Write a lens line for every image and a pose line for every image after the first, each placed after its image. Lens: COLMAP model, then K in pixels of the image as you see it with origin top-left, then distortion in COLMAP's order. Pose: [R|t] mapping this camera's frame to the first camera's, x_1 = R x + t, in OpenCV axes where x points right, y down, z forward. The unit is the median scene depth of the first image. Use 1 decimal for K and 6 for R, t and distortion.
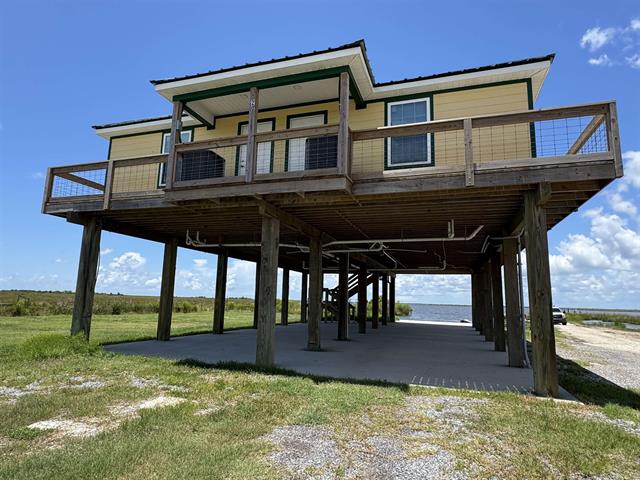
lens RADIAL K [[388.4, 0, 316.4], [0, 388.4, 238.0], [0, 0, 1]] dist [-0.001640, 0.003624]
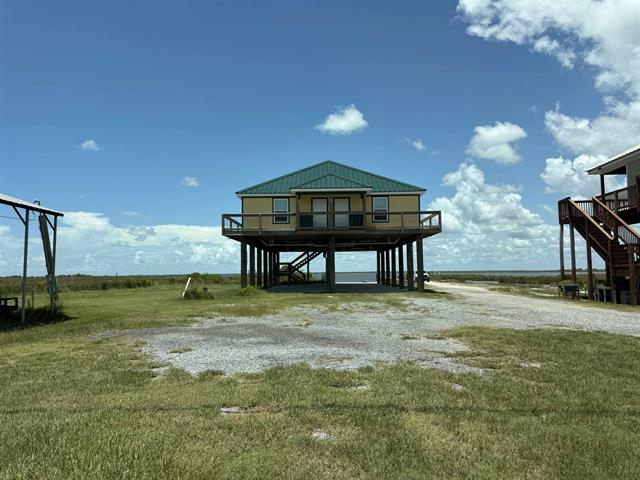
lens RADIAL K [[447.9, 0, 321.9], [0, 447.9, 242.2], [0, 0, 1]] dist [0.066168, -0.004447]
pose [[0.944787, -0.022705, 0.326898, -1.053667], [-0.009338, 0.995326, 0.096122, -0.291916], [-0.327552, -0.093867, 0.940159, -1.661962]]
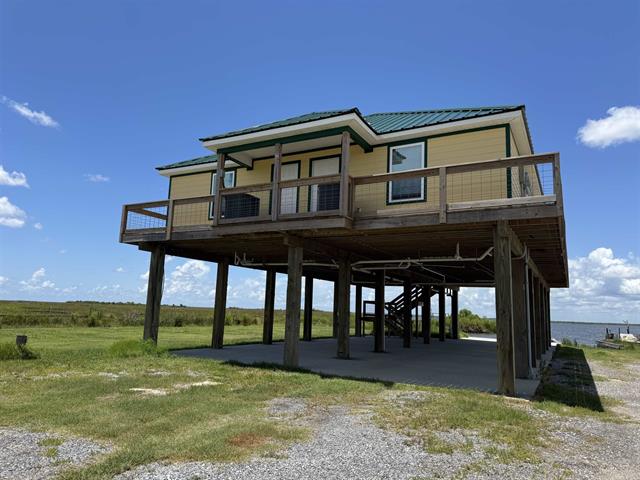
lens RADIAL K [[447.9, 0, 321.9], [0, 447.9, 242.2], [0, 0, 1]] dist [0.066168, -0.004447]
pose [[0.985908, -0.017811, -0.166336, 0.177323], [0.018205, 0.999834, 0.000843, -0.056985], [0.166293, -0.003859, 0.986069, -0.333621]]
